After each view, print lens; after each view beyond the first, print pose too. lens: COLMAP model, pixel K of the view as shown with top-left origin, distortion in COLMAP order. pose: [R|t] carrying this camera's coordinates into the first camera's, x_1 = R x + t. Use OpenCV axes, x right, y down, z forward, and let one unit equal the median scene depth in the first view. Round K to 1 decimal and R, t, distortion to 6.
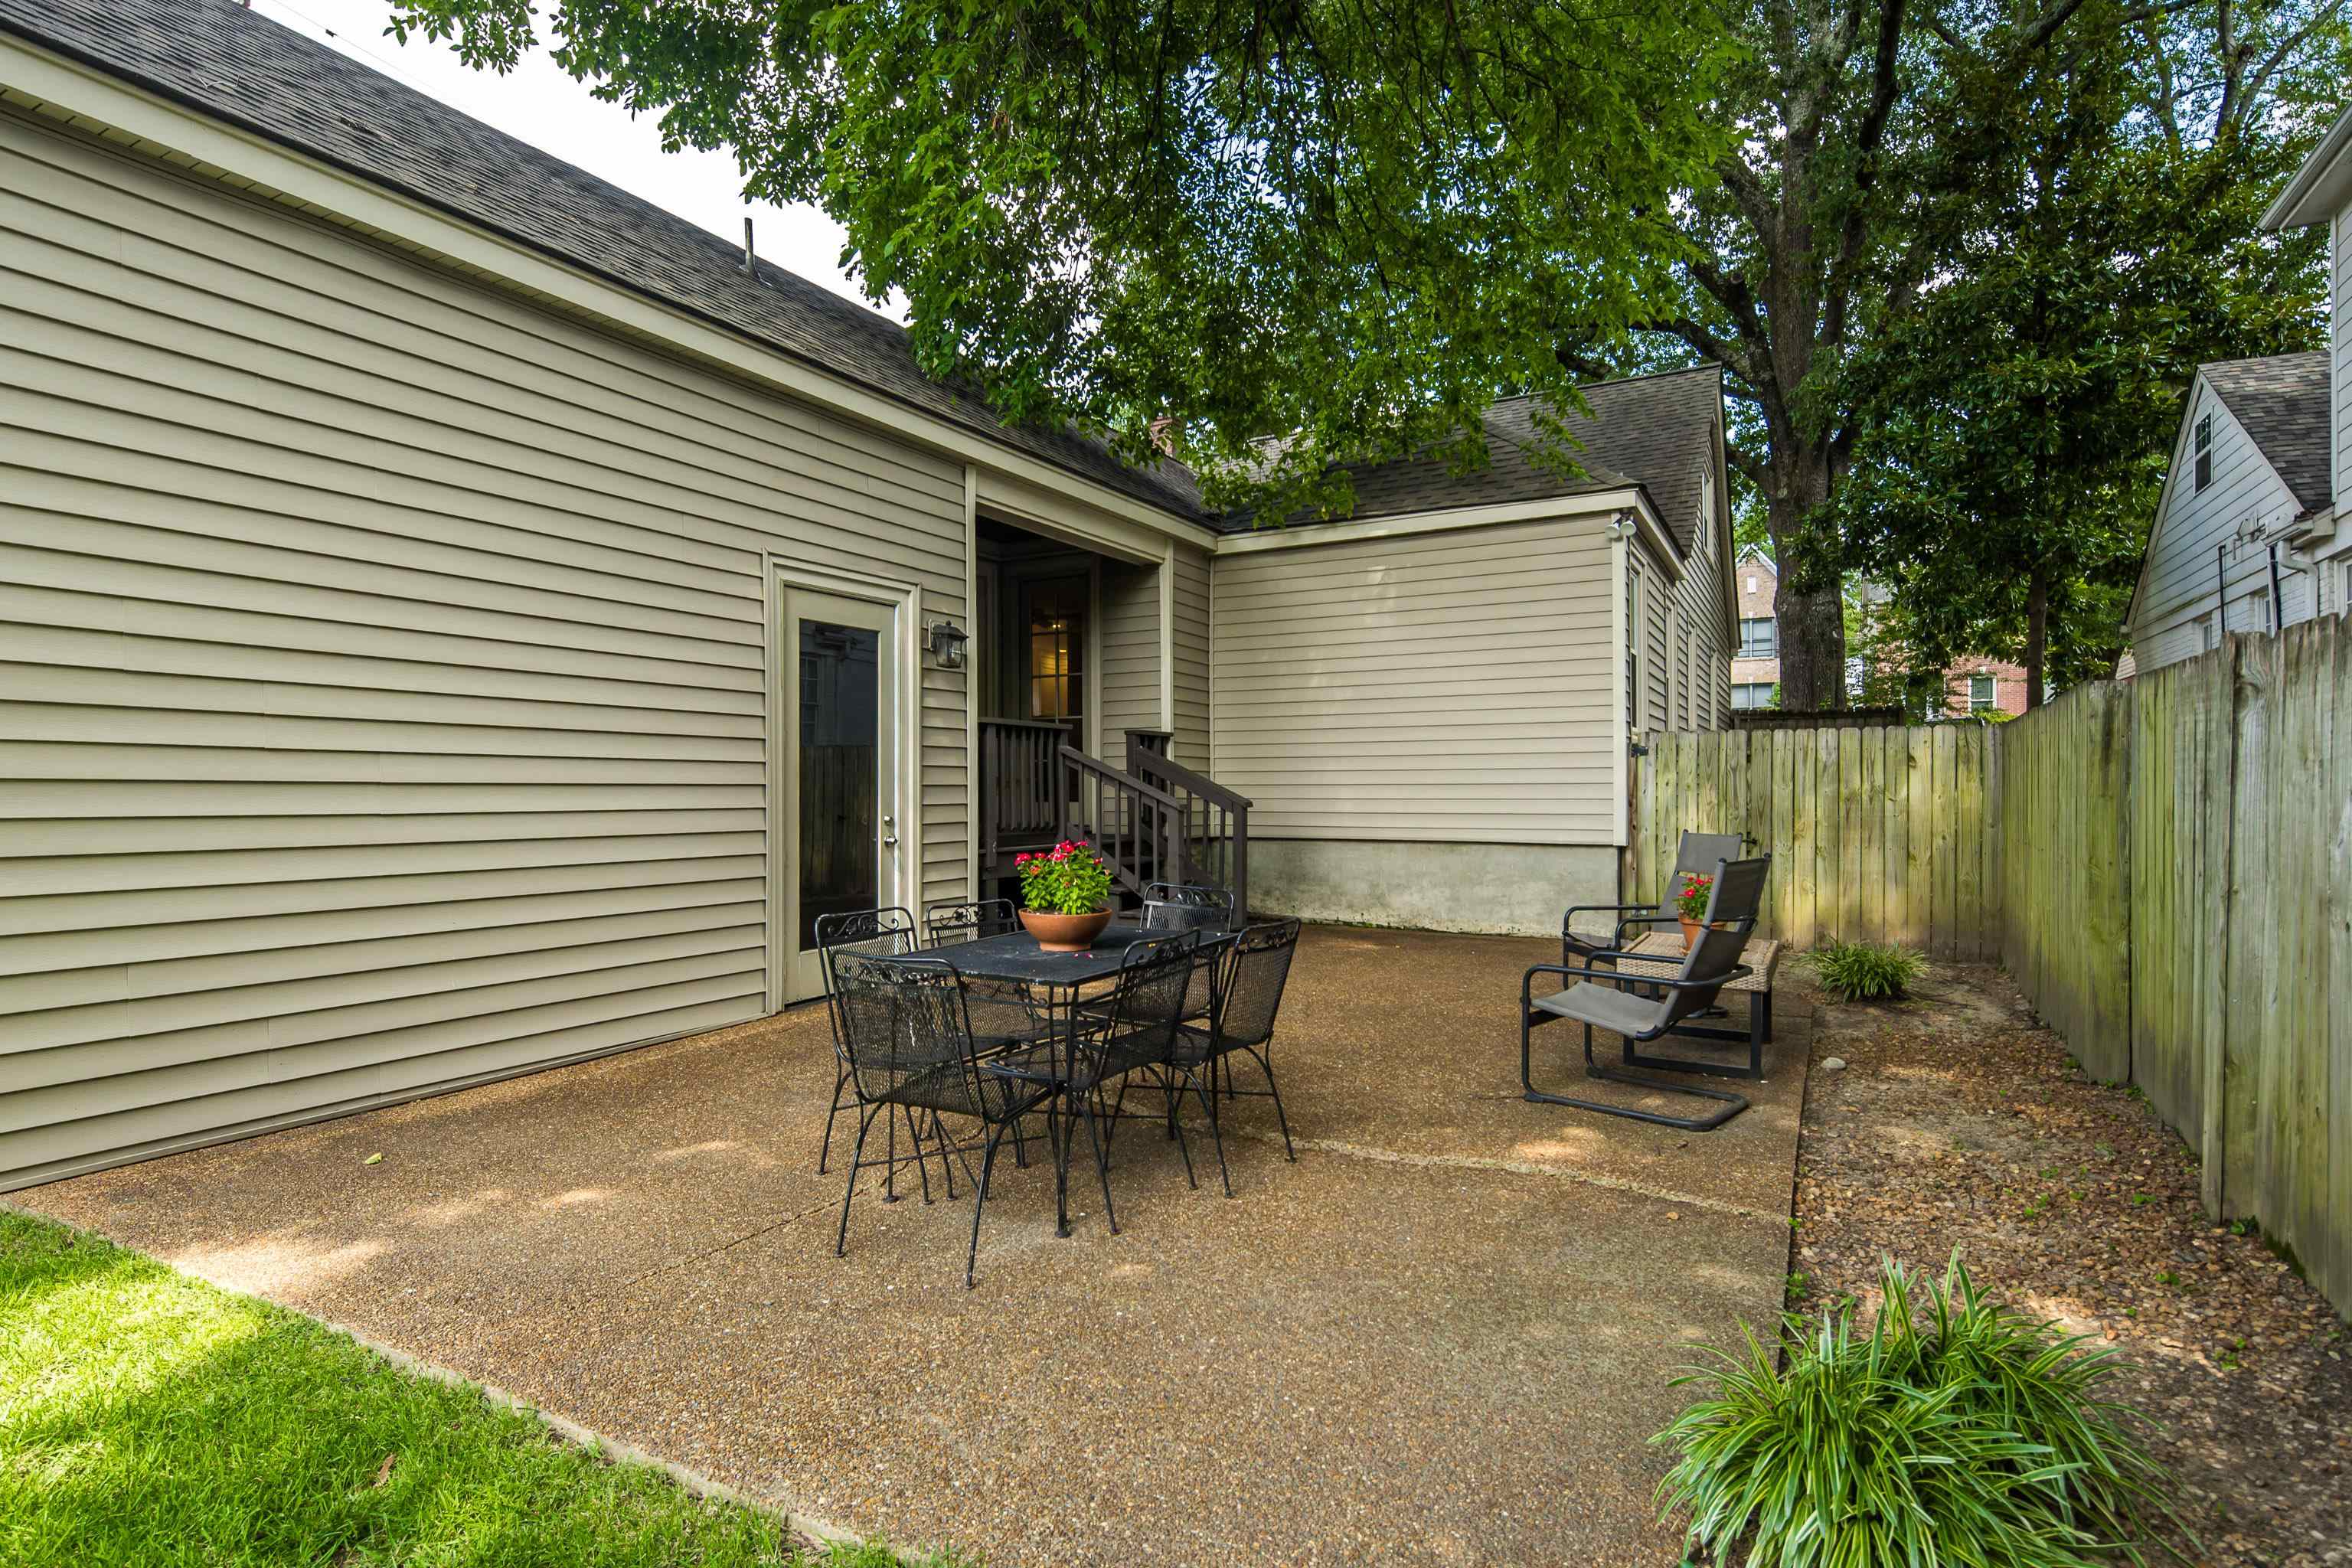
lens RADIAL K [[1161.4, 0, 1176.0], [0, 1161.4, 784.0], [0, 0, 1]] dist [0.001797, 0.000097]
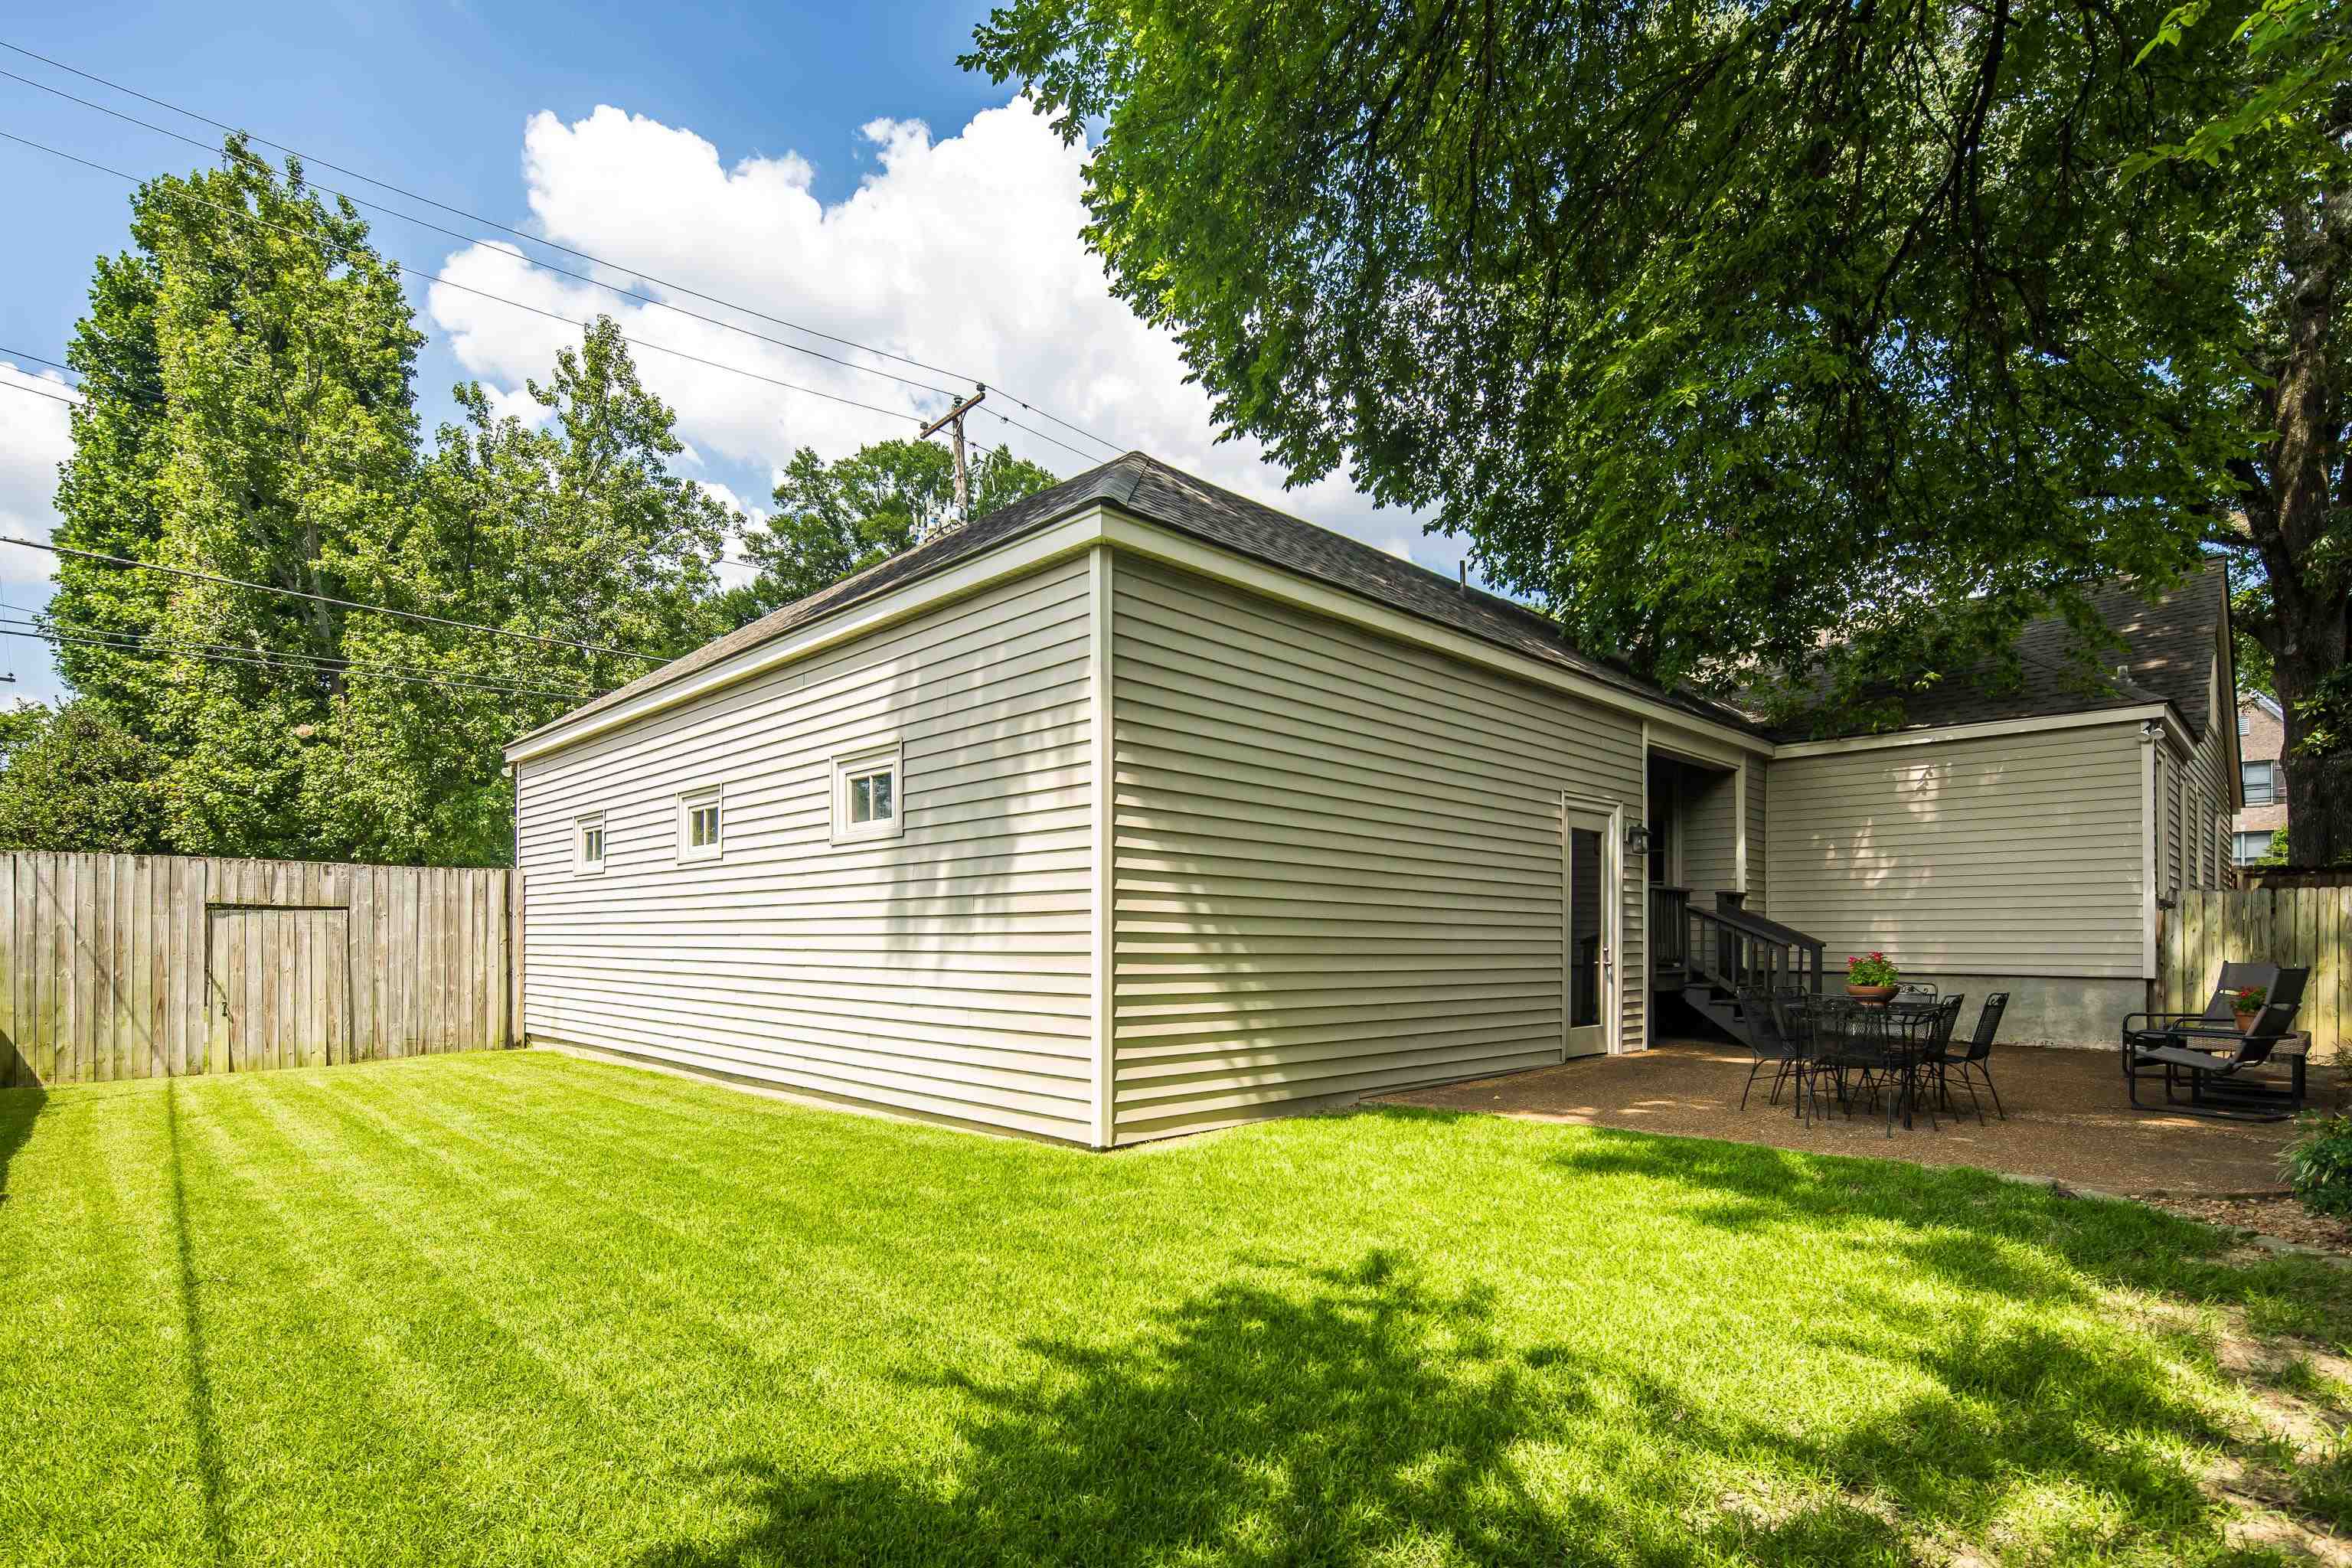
lens RADIAL K [[1155.5, 0, 1180.9], [0, 1155.5, 919.9], [0, 0, 1]] dist [-0.001271, -0.000856]
pose [[0.959572, -0.004272, -0.281431, -0.283595], [-0.002470, 0.999719, -0.023597, 0.020327], [0.281452, 0.023338, 0.959291, -0.517549]]
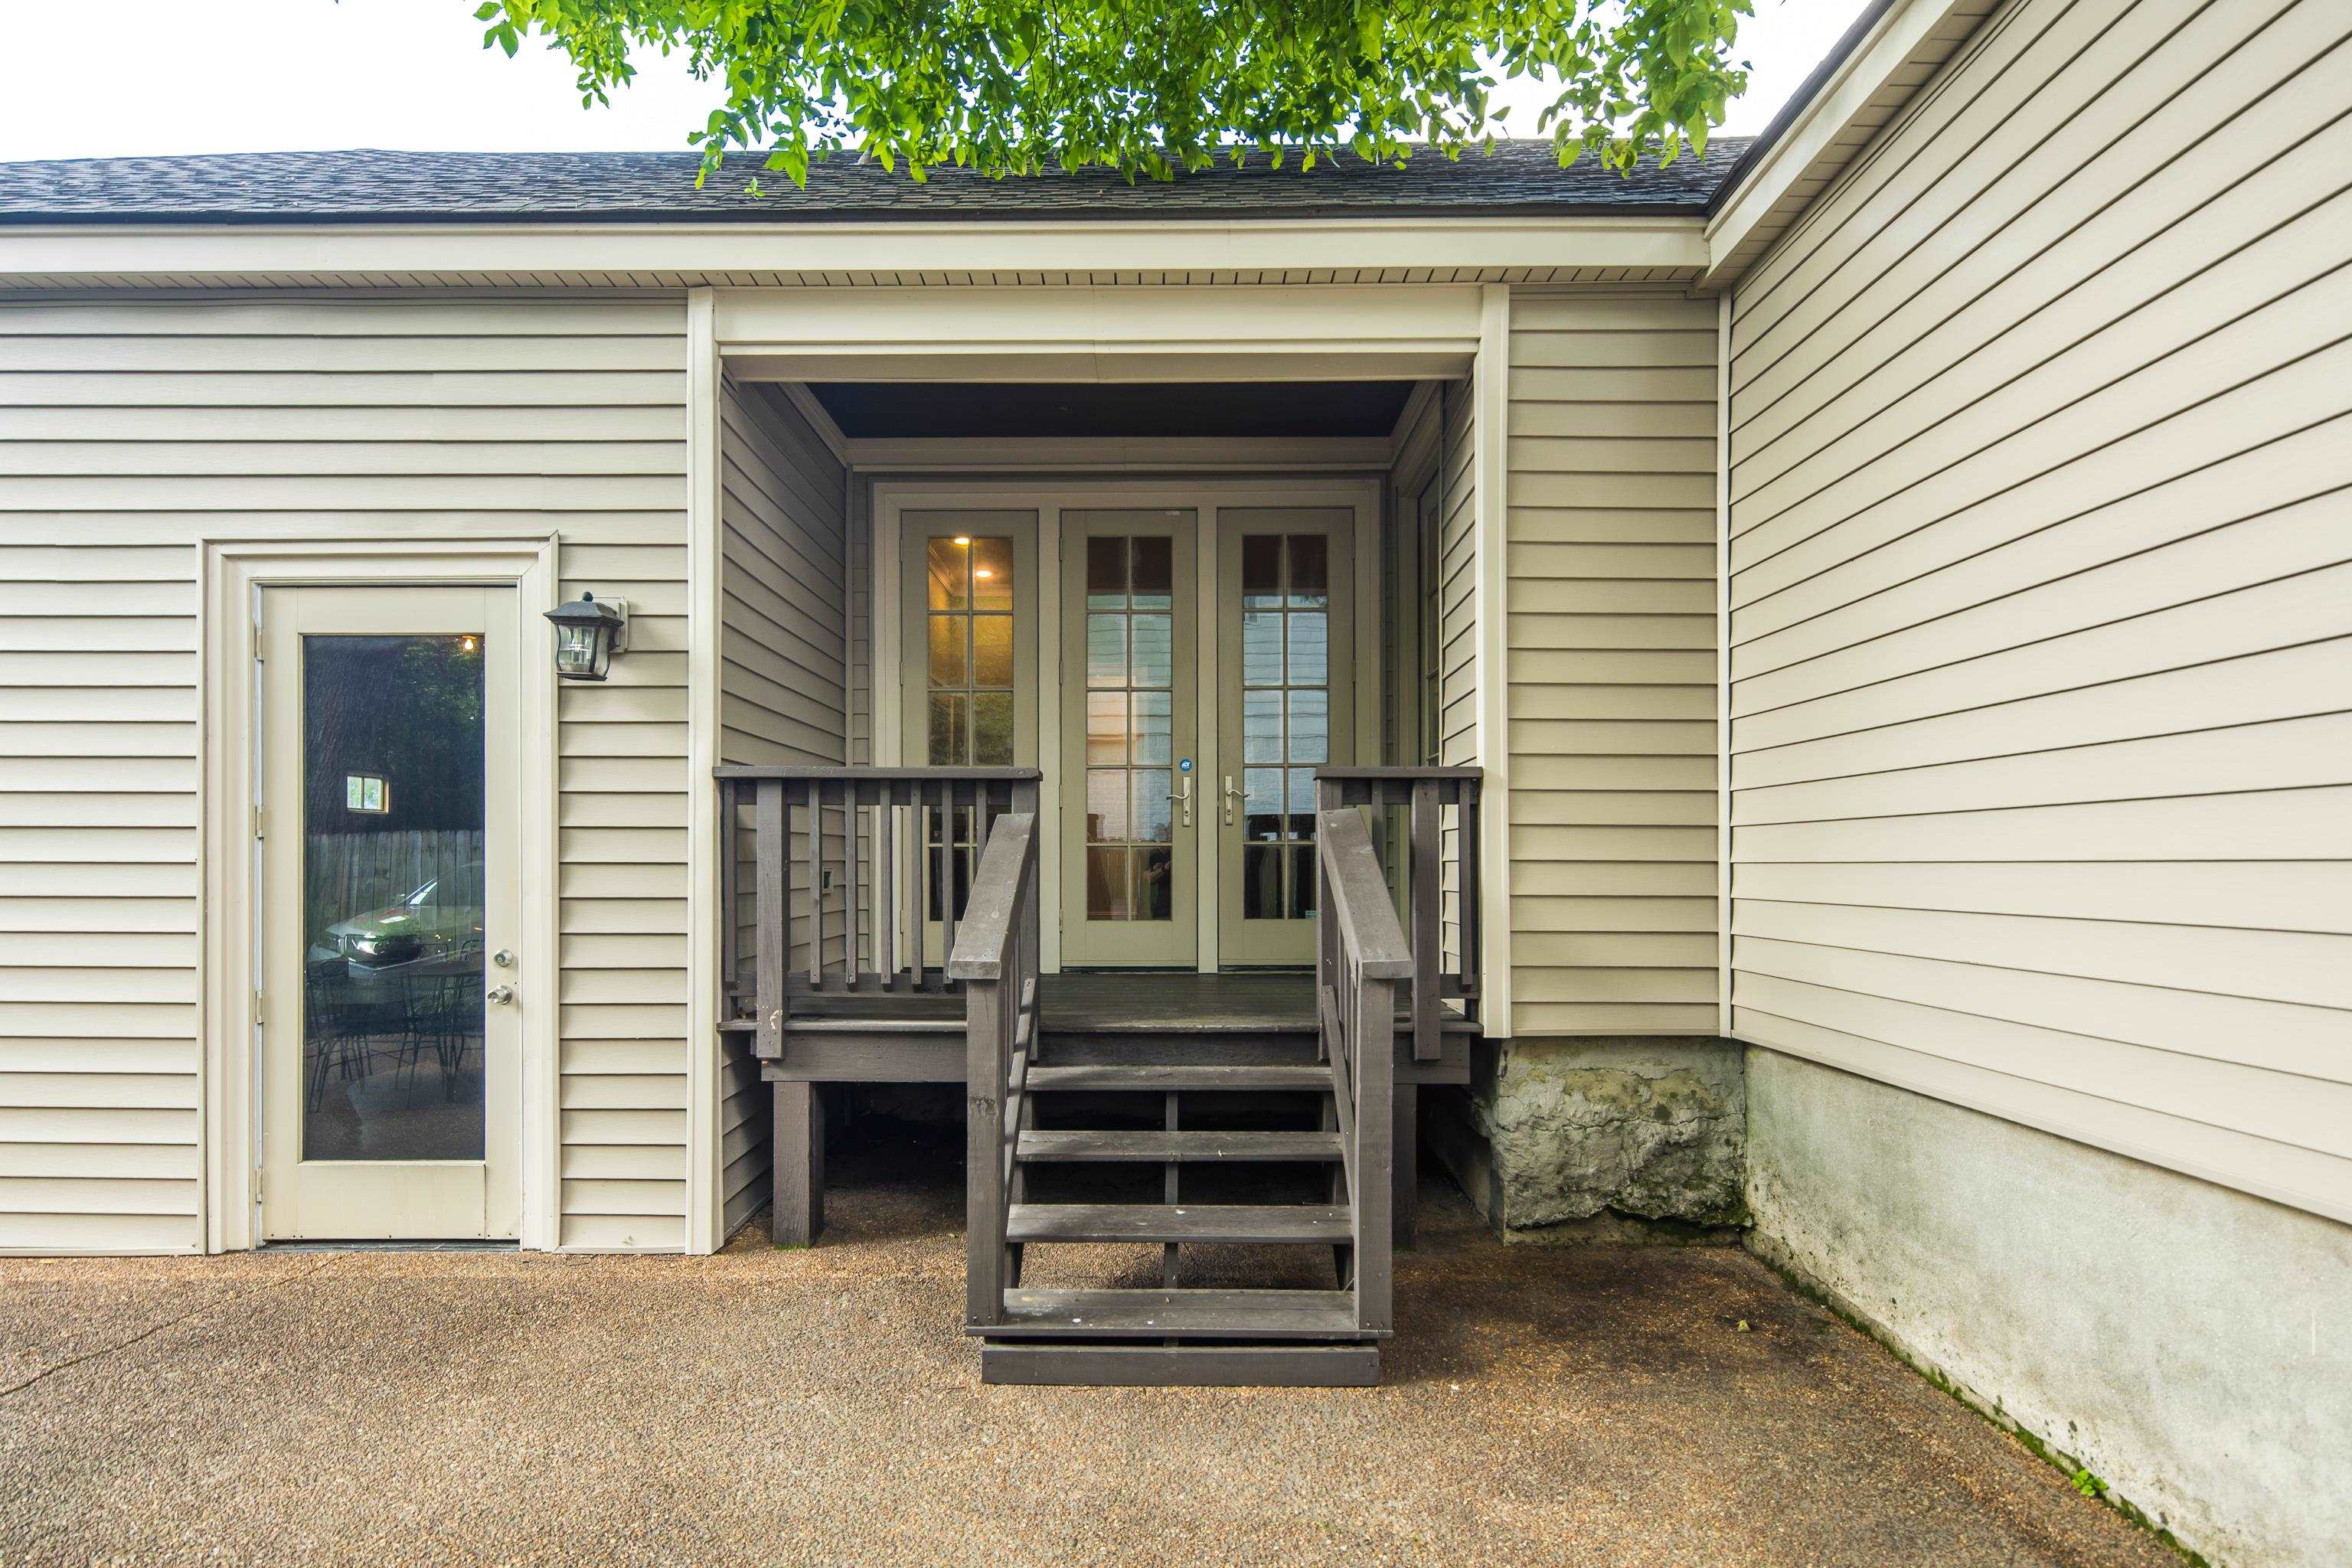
lens RADIAL K [[1159.3, 0, 1165.4], [0, 1159.3, 867.6], [0, 0, 1]] dist [-0.000658, -0.000243]
pose [[0.473714, -0.000857, -0.880679, 0.326098], [-0.000854, 0.999999, -0.001432, -0.010384], [0.880679, 0.001430, 0.473712, 0.797404]]
